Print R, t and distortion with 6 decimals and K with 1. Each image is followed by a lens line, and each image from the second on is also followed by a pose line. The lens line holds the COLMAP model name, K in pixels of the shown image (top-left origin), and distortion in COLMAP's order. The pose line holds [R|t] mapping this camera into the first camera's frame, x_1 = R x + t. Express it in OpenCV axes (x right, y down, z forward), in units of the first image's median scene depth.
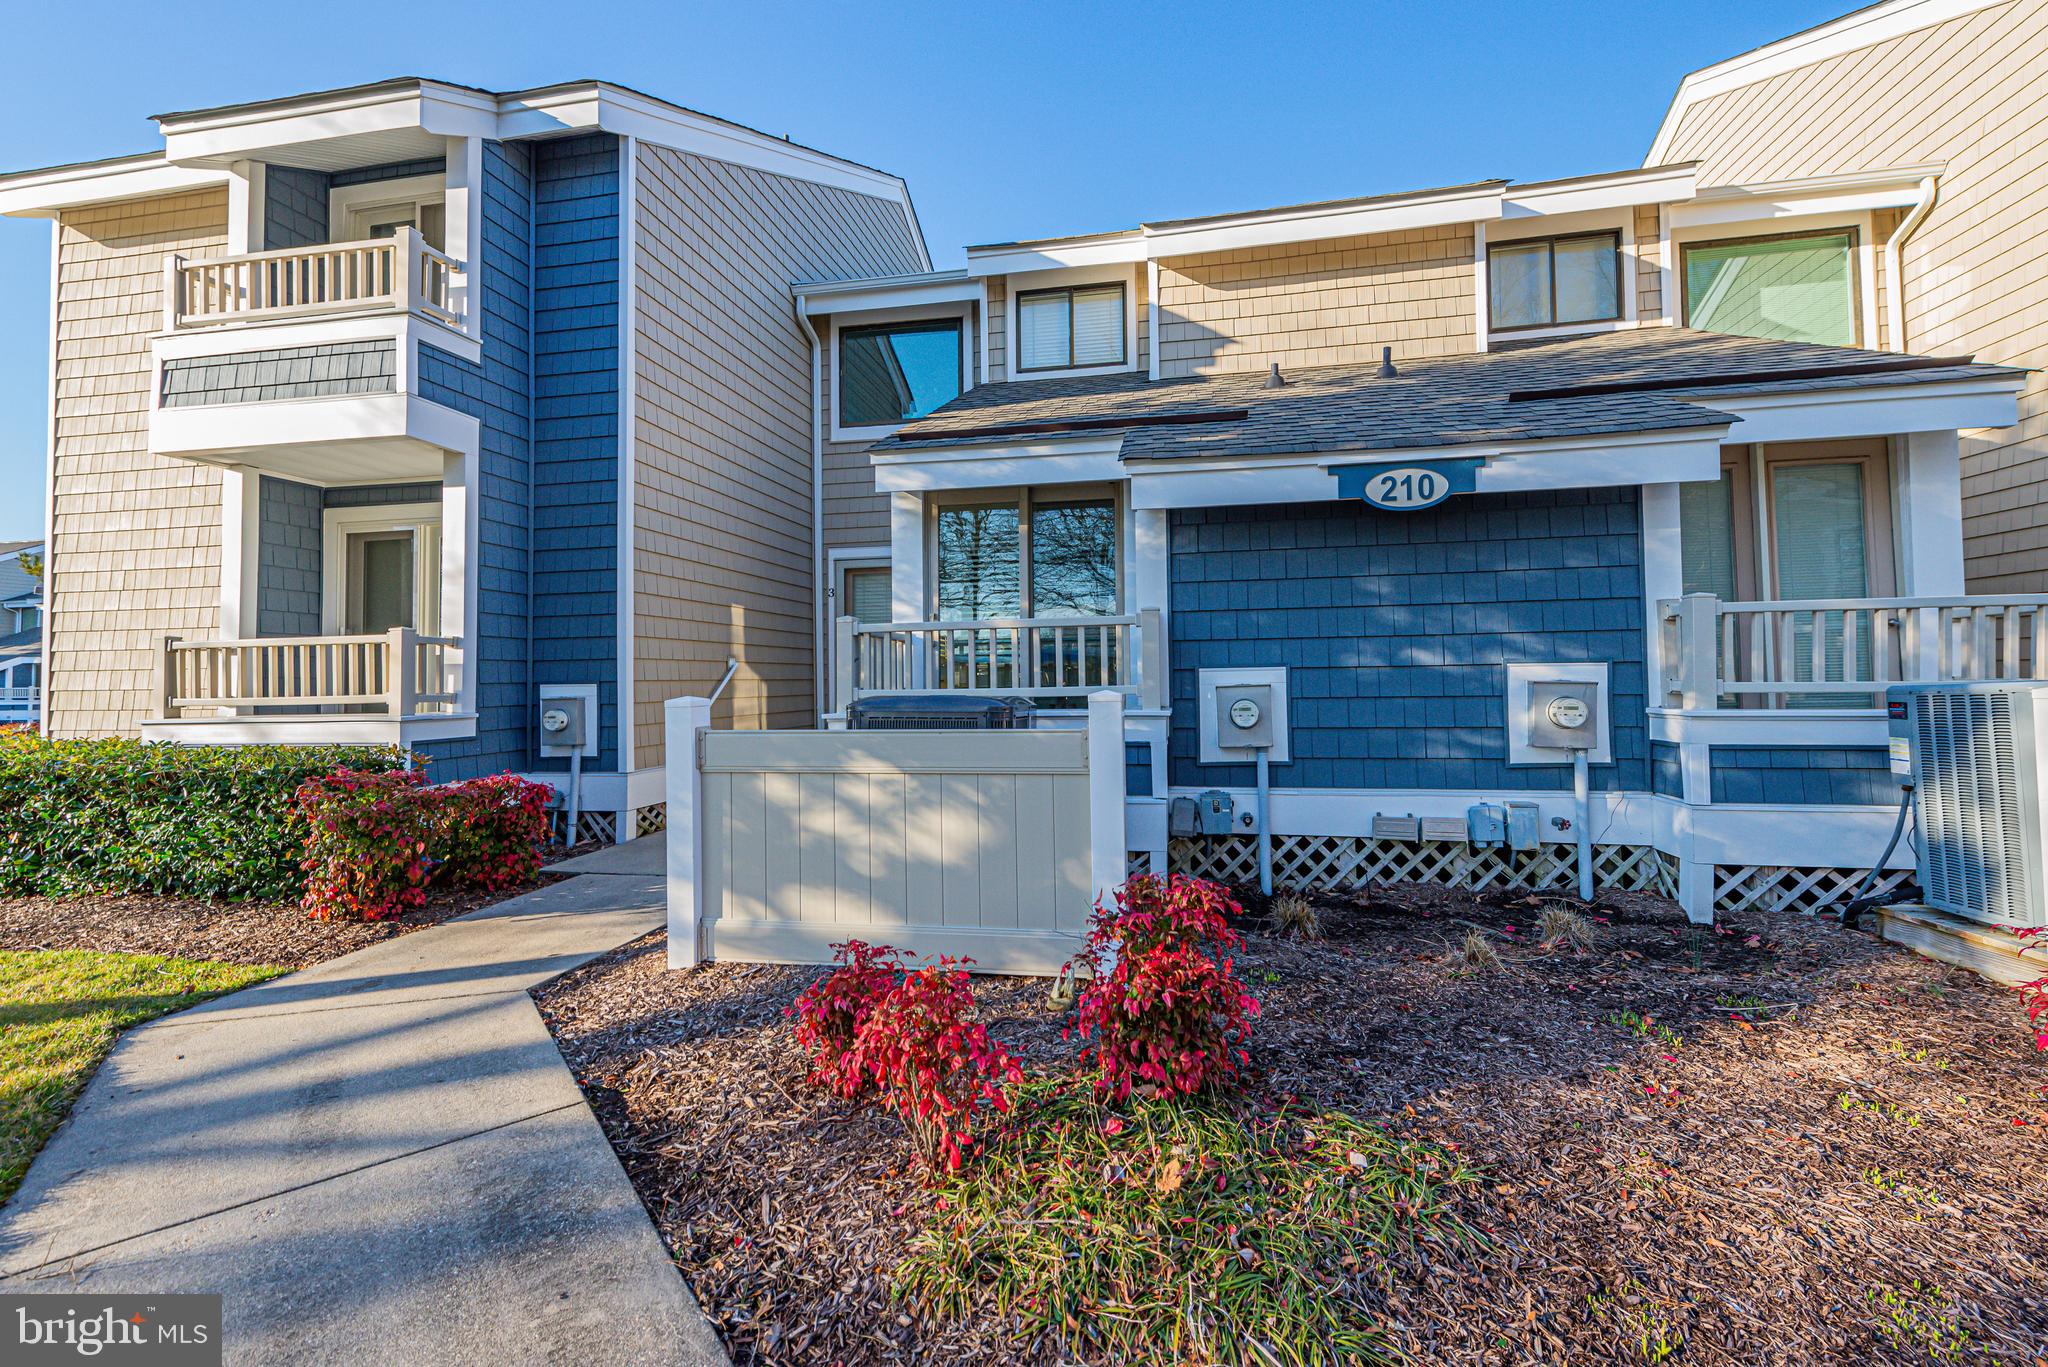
lens RADIAL K [[799.0, 0, 1054.9], [0, 799.0, 653.4], [0, 0, 1]] dist [0.017660, -0.005596]
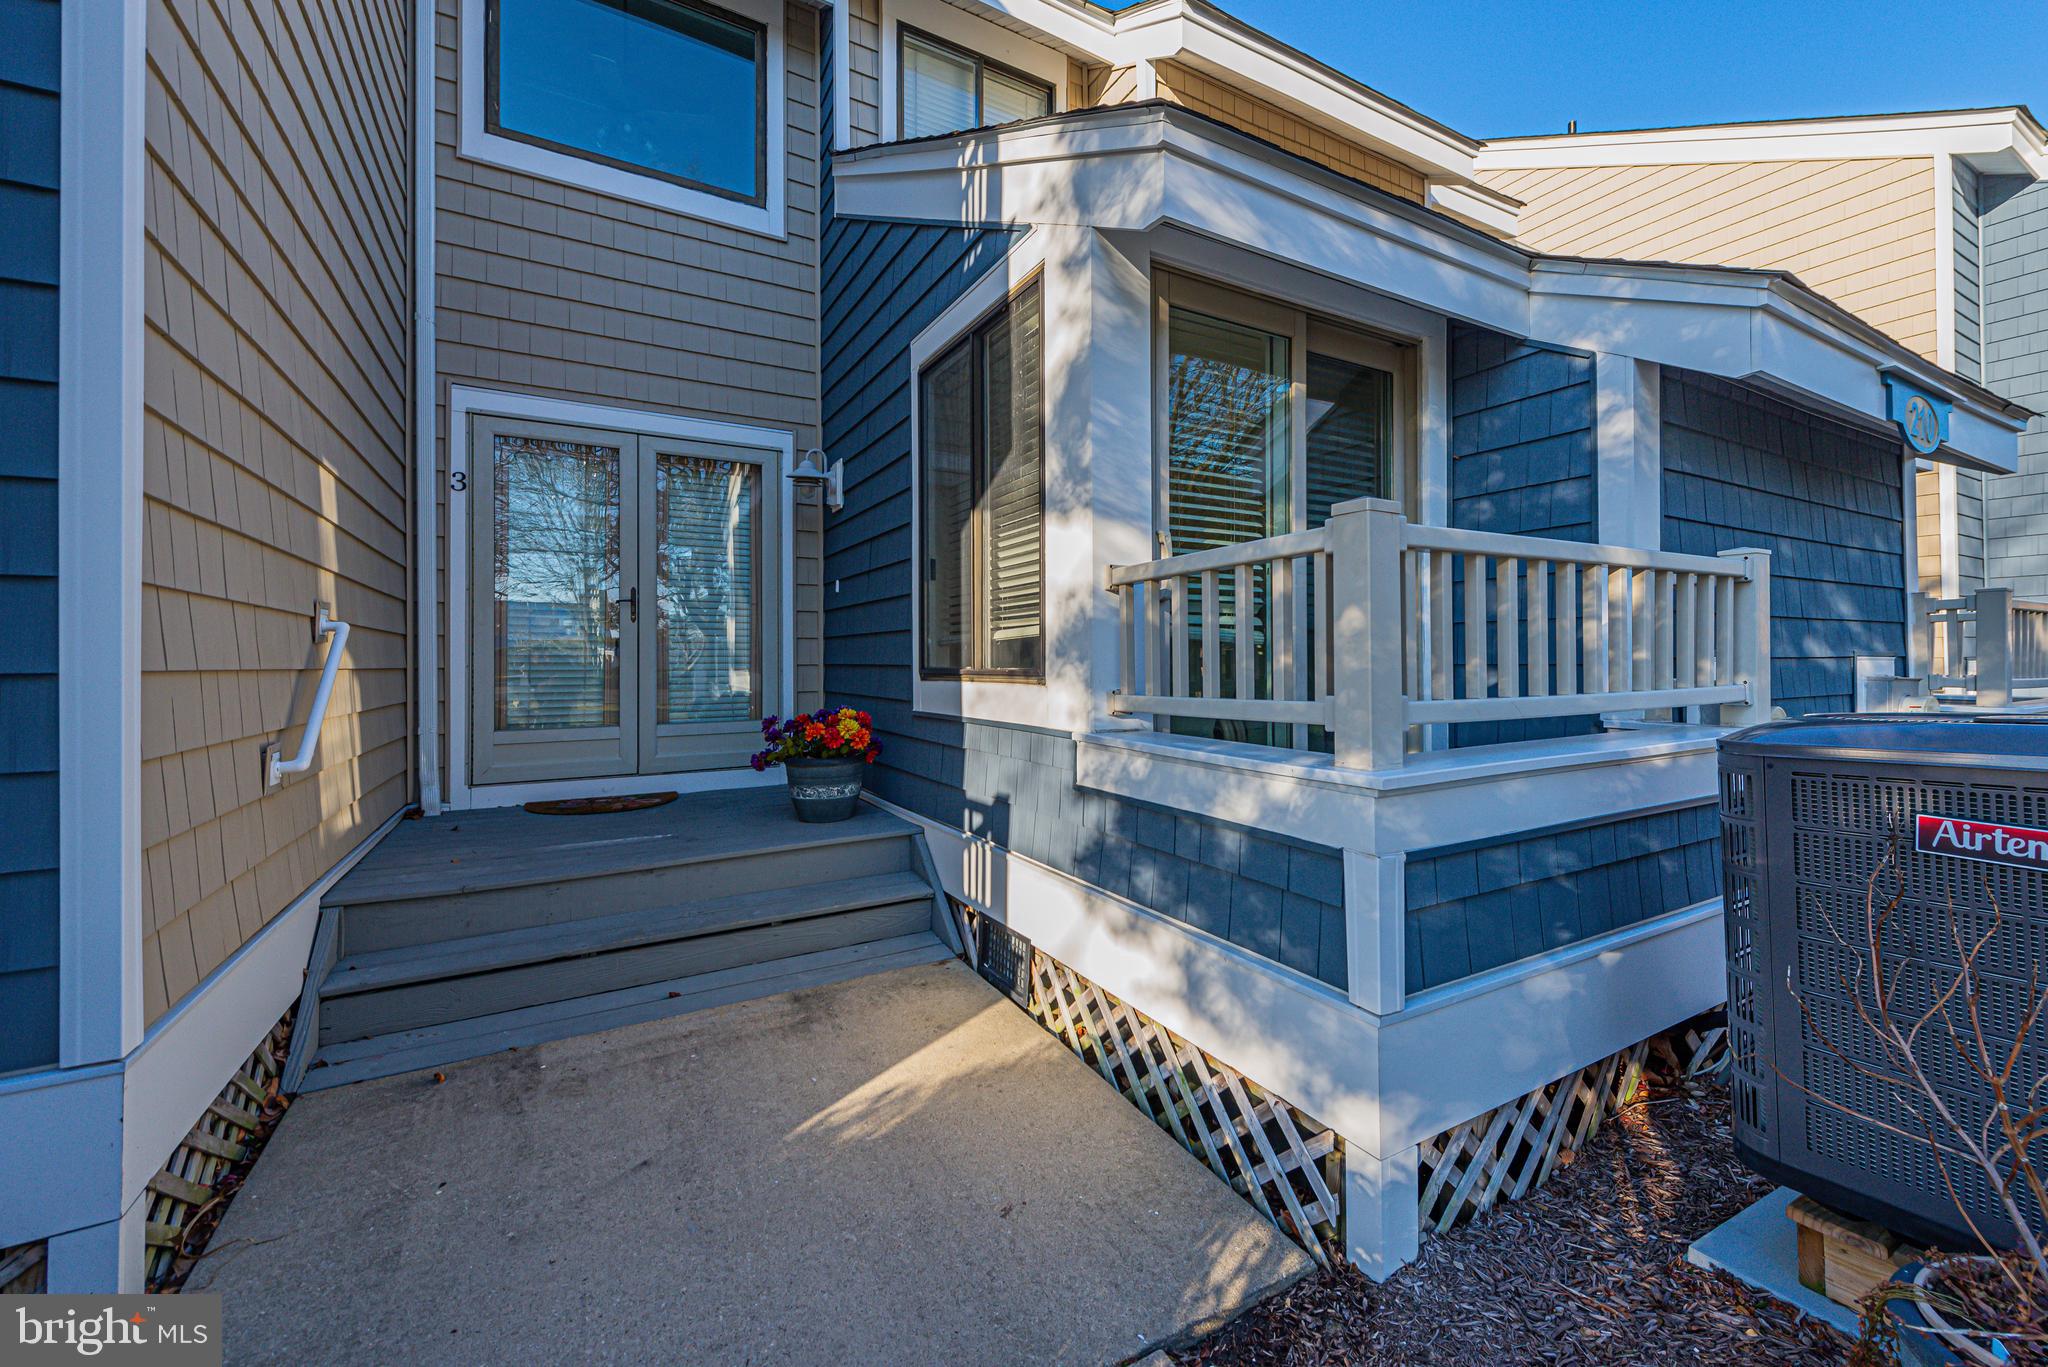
lens RADIAL K [[799.0, 0, 1022.2], [0, 799.0, 656.0], [0, 0, 1]] dist [0.017660, -0.005596]
pose [[0.774695, 0.017182, 0.632102, -0.537072], [-0.025640, 0.999662, 0.004251, 0.024411], [-0.631815, -0.019500, 0.774874, 0.724056]]
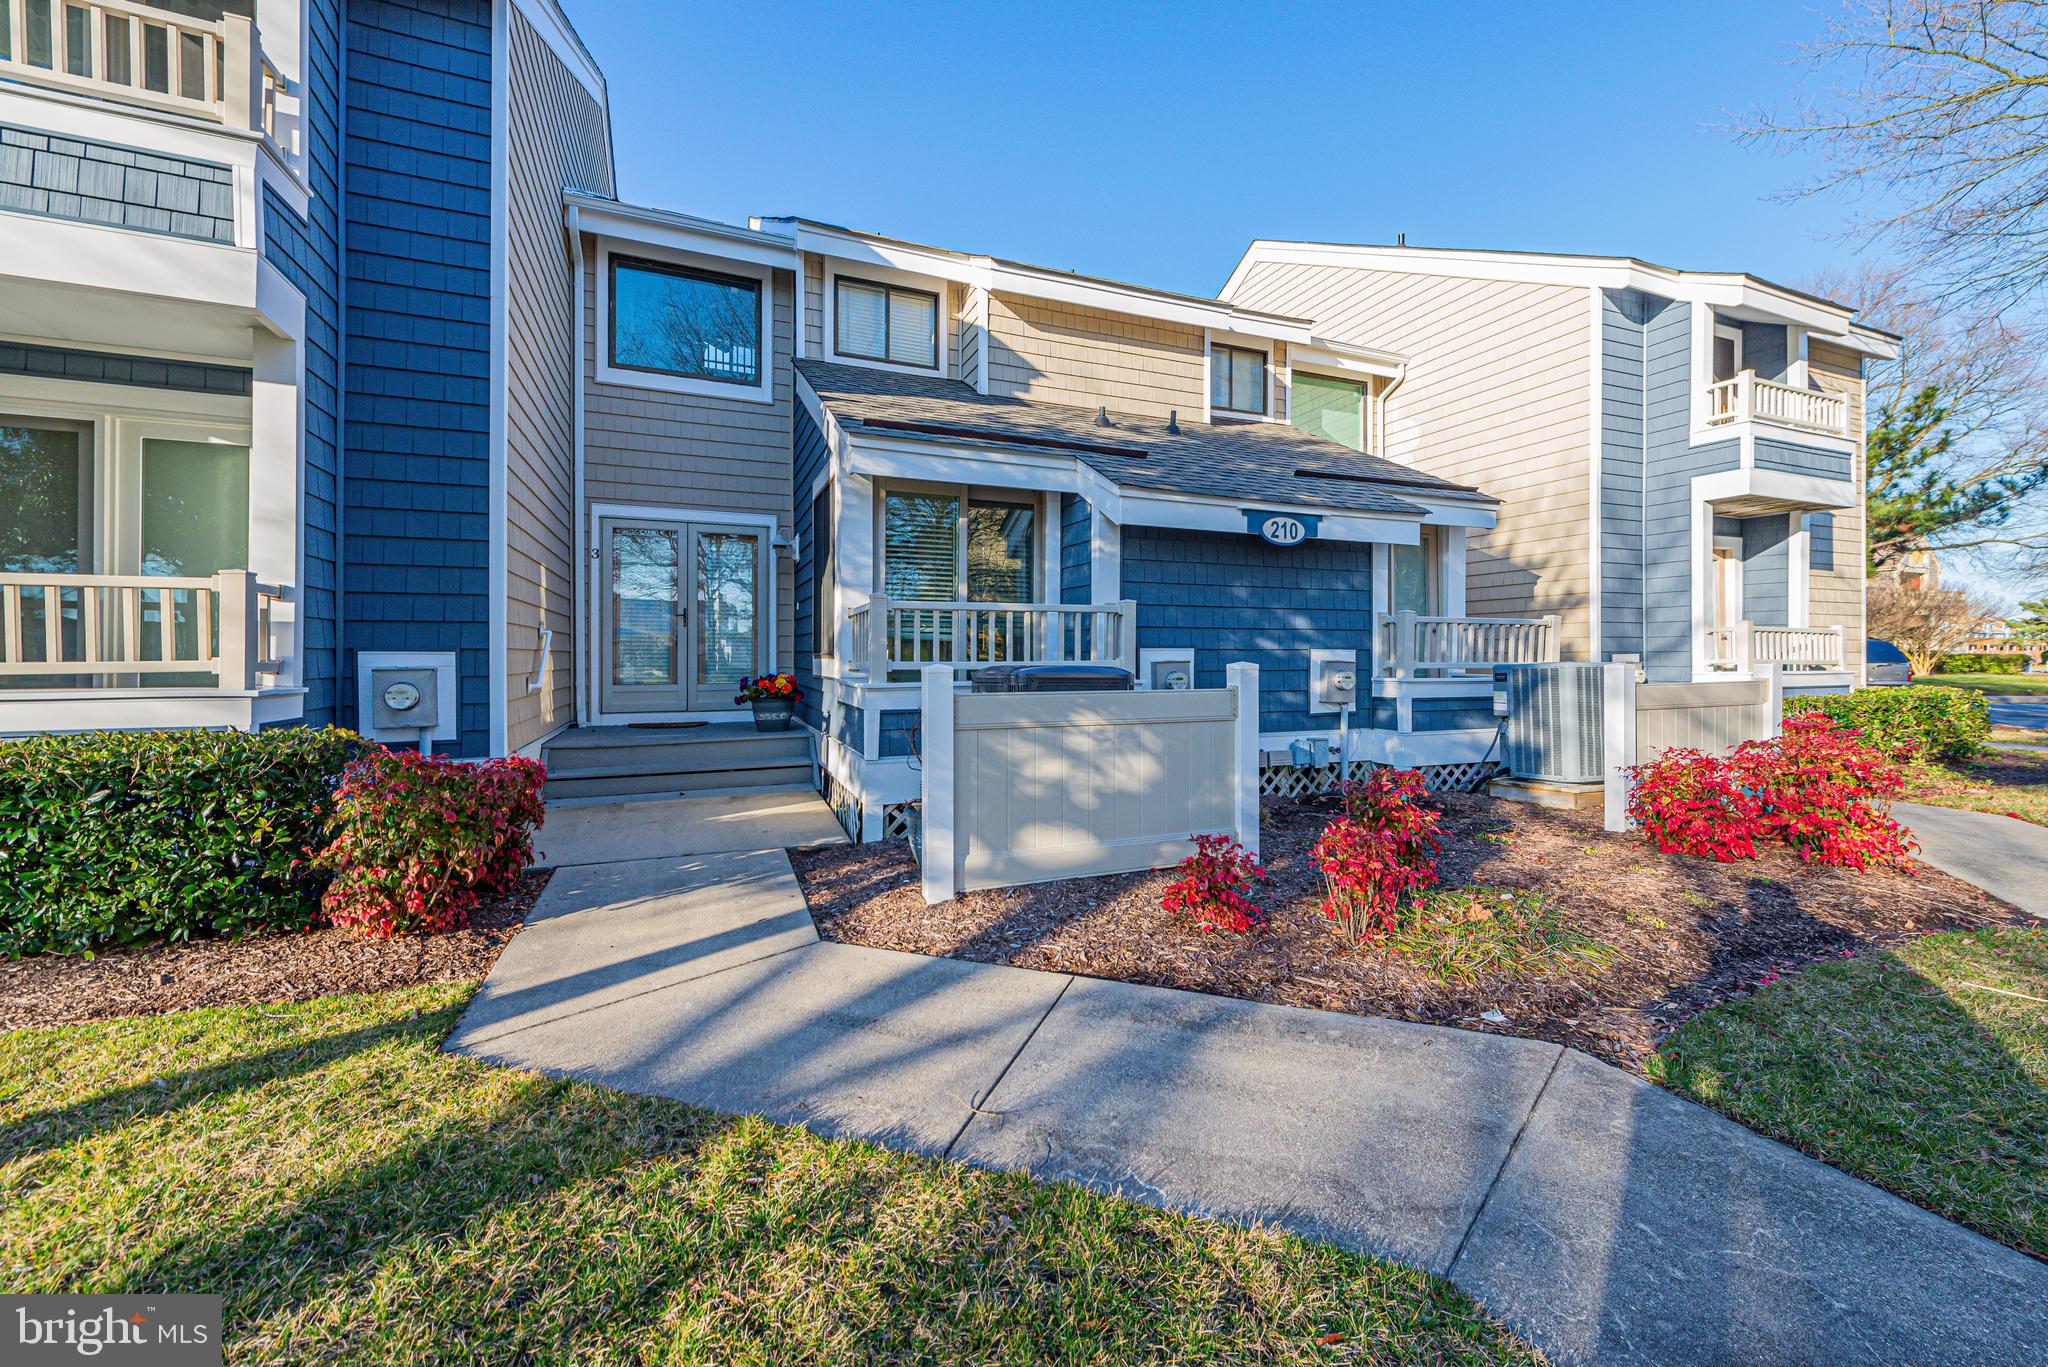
lens RADIAL K [[799.0, 0, 1028.2], [0, 799.0, 656.1], [0, 0, 1]] dist [0.017660, -0.005596]
pose [[0.844658, 0.015745, 0.535075, -0.584886], [-0.029750, 0.999403, 0.017555, 0.011898], [-0.534479, -0.030747, 0.844622, -0.009333]]
